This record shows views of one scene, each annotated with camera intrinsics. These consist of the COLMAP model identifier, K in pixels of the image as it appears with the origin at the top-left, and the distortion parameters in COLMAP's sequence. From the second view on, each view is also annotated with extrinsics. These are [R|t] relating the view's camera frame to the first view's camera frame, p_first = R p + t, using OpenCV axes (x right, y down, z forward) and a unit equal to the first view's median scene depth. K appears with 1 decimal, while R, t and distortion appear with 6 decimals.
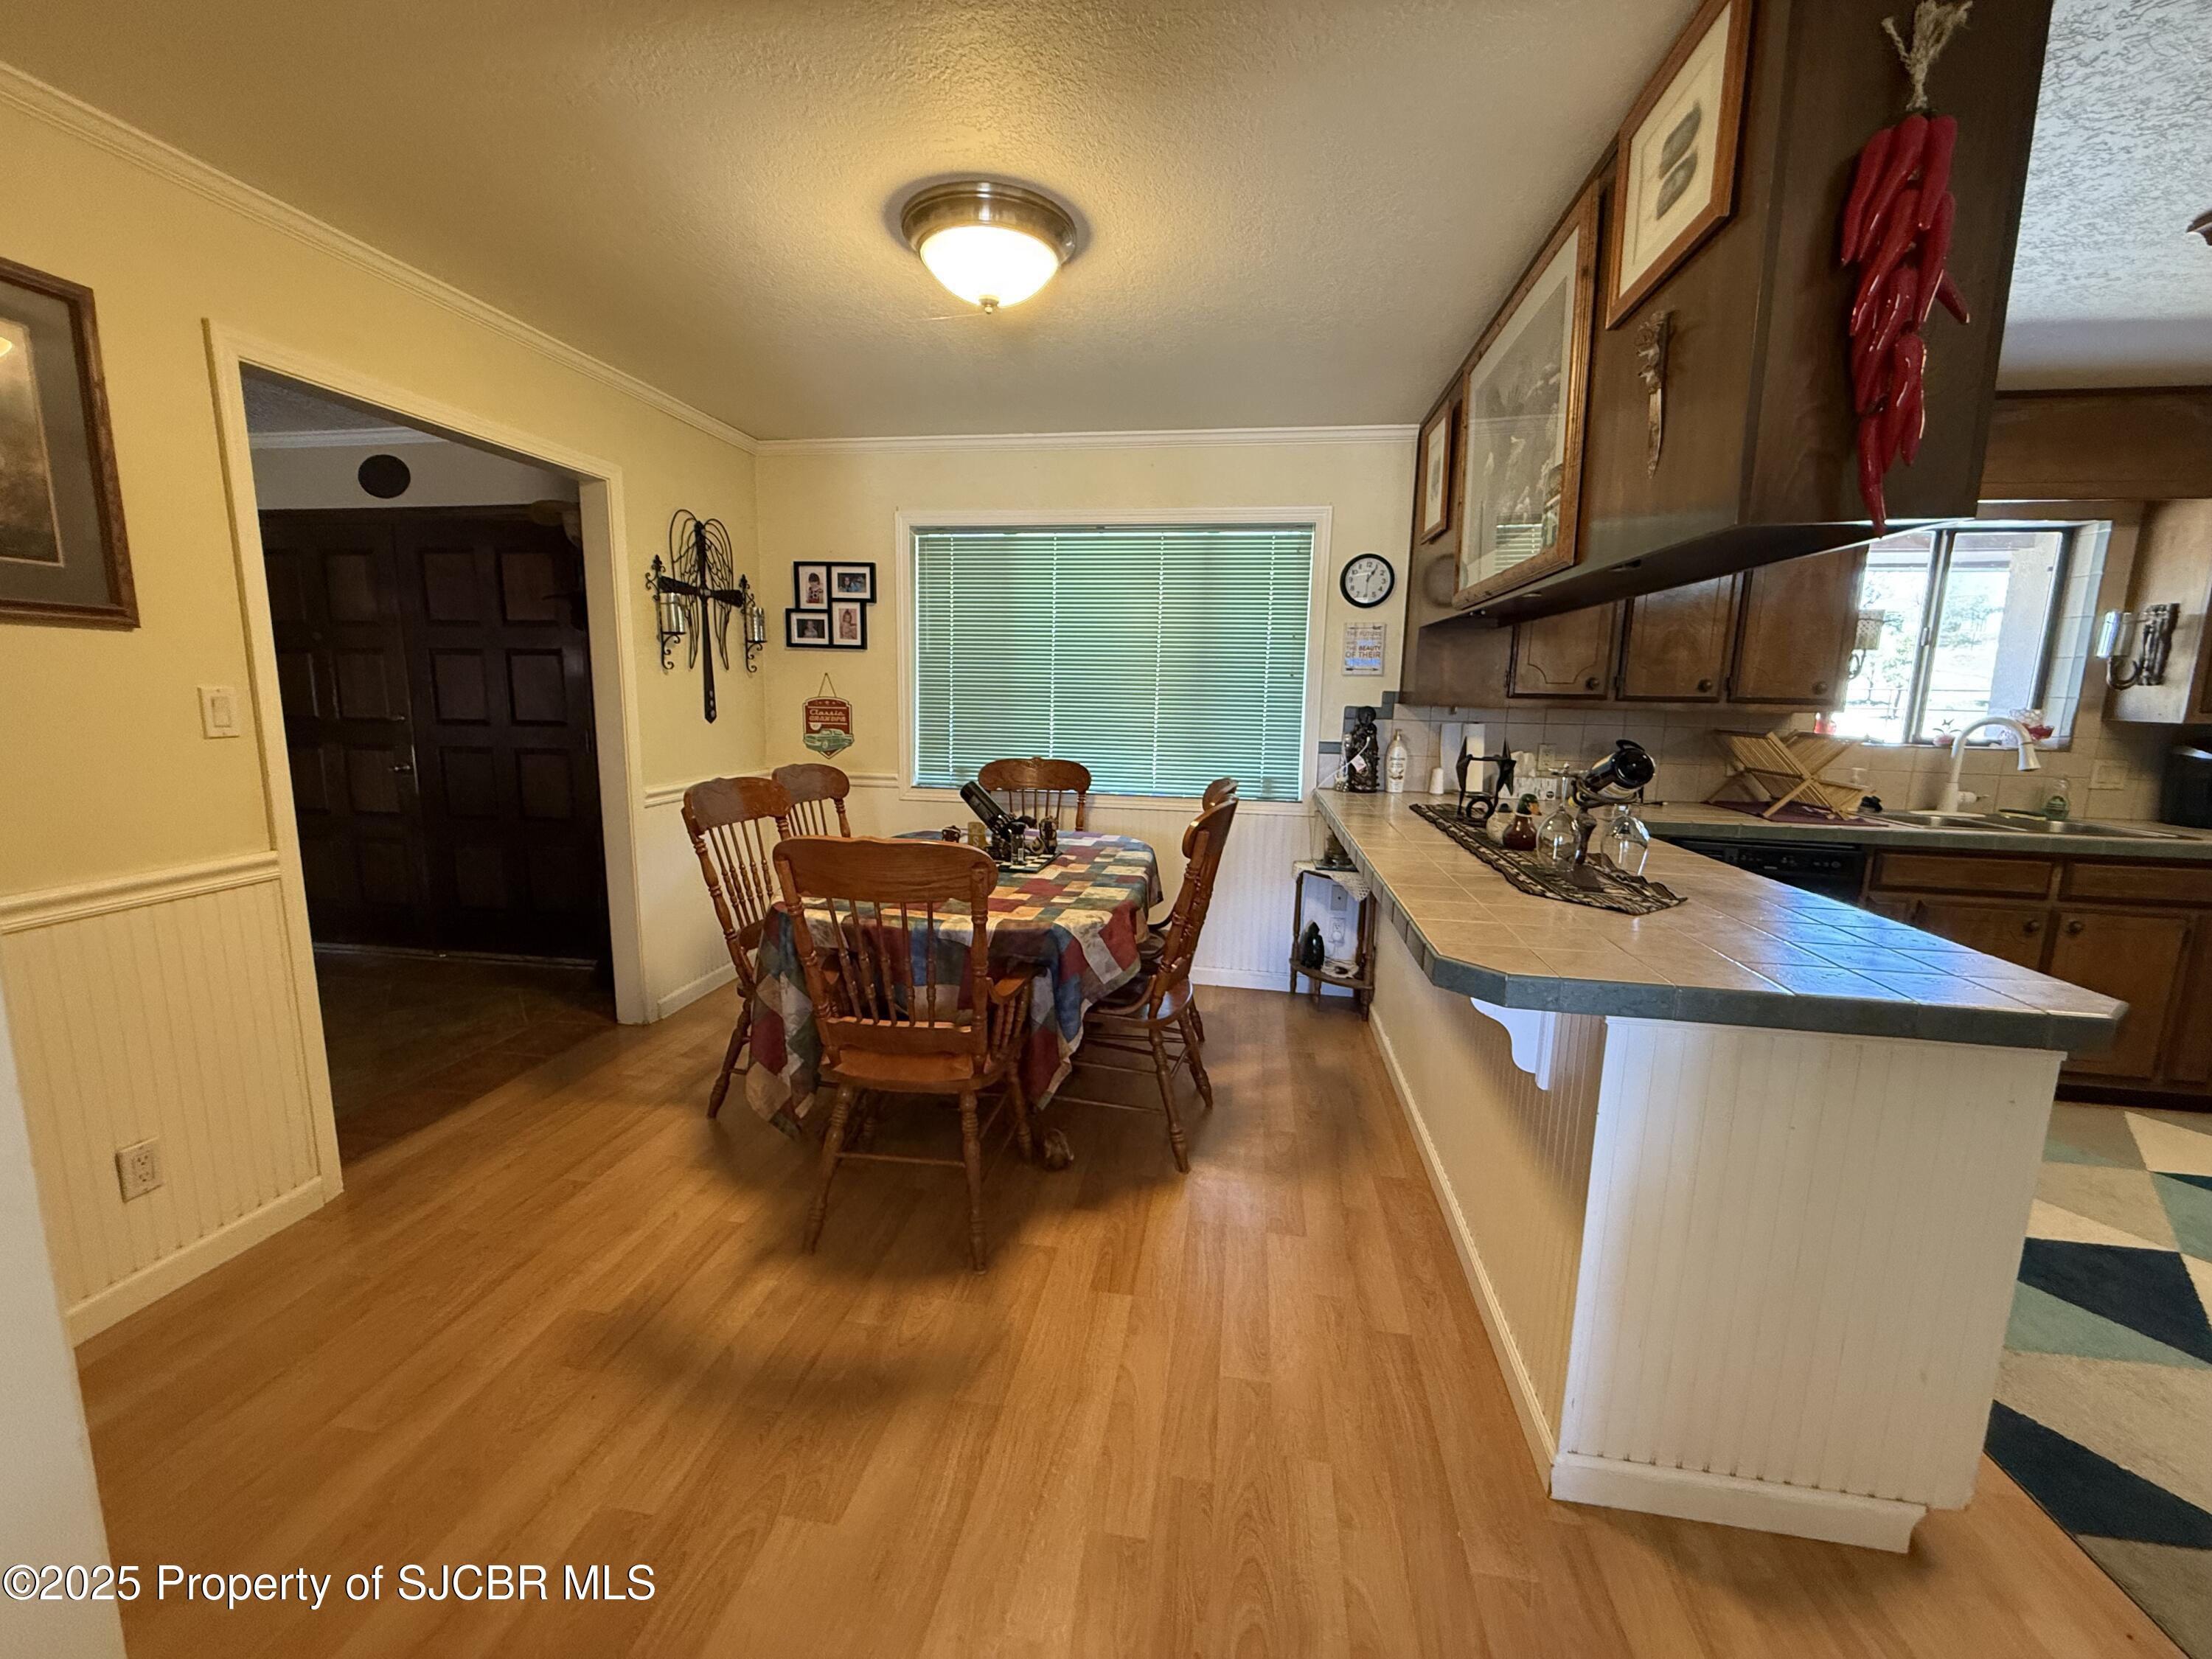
lens RADIAL K [[886.1, 0, 1097.7], [0, 886.1, 826.8], [0, 0, 1]] dist [0.002287, -0.000240]
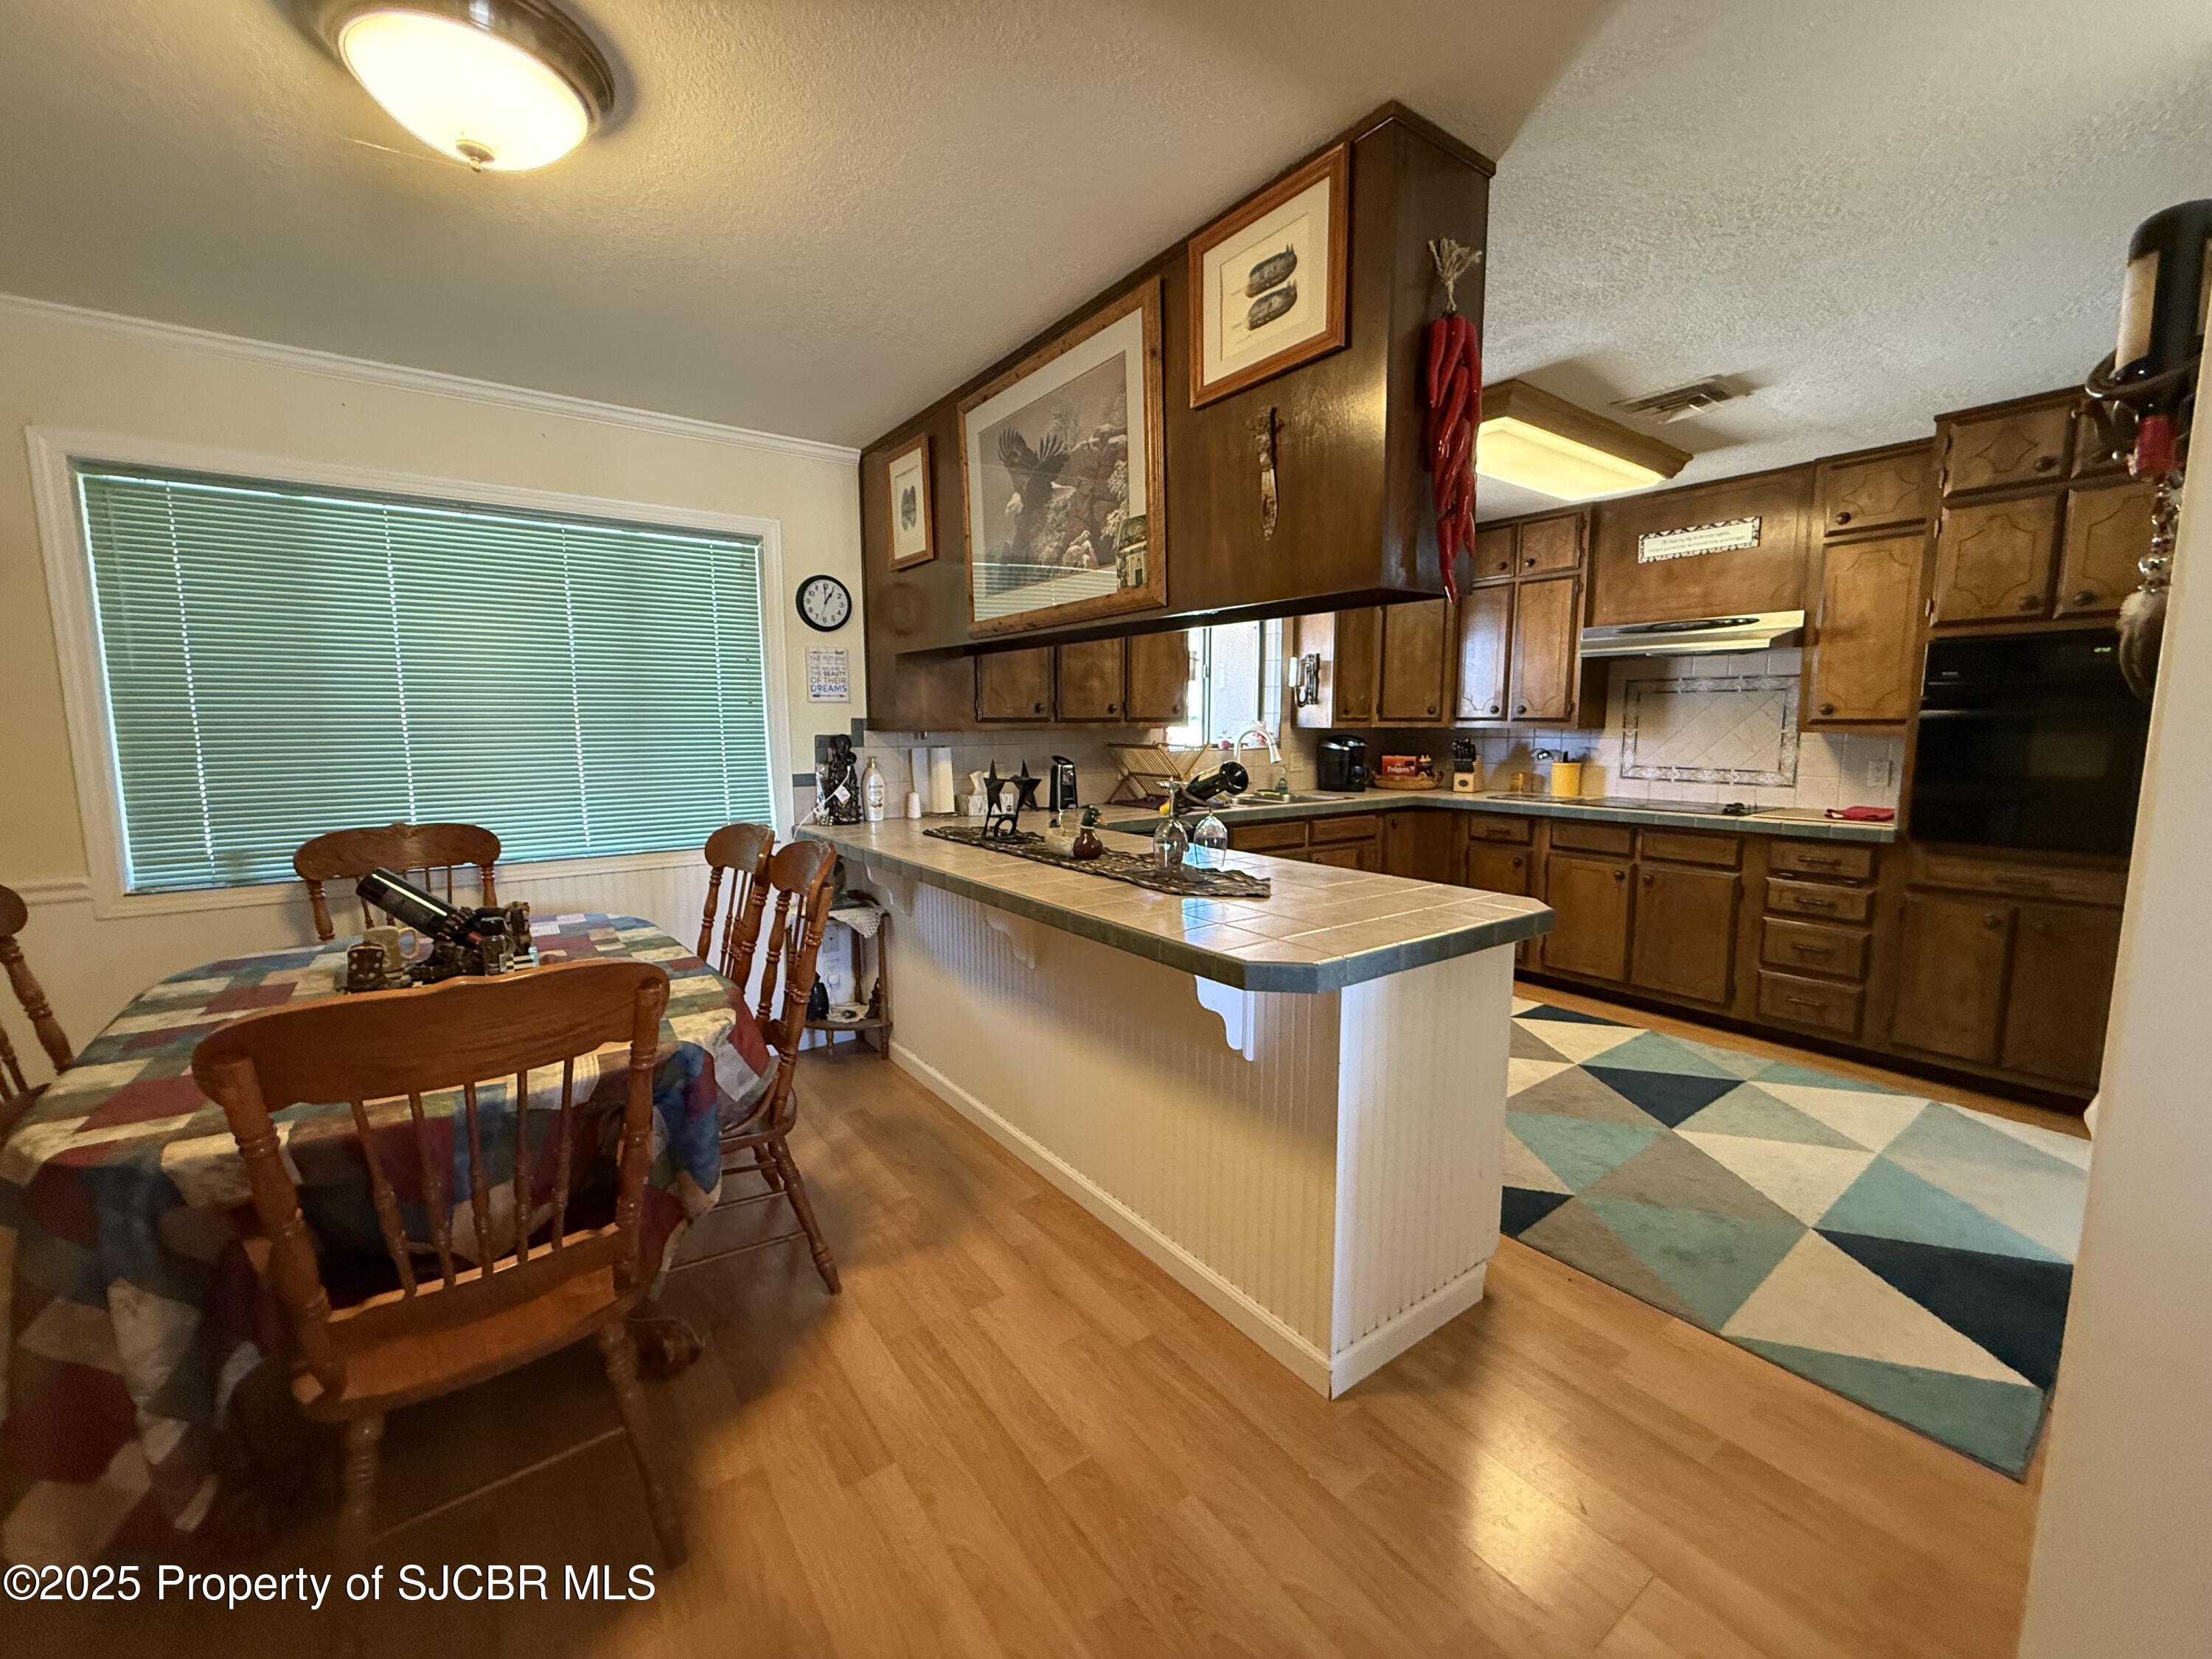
lens RADIAL K [[886.1, 0, 1103.9], [0, 886.1, 828.9], [0, 0, 1]] dist [0.002287, -0.000240]
pose [[0.706250, -0.108488, 0.699601, -0.200011], [0.126012, 0.991673, 0.026570, -0.027999], [-0.696658, 0.069393, 0.714039, 0.145284]]
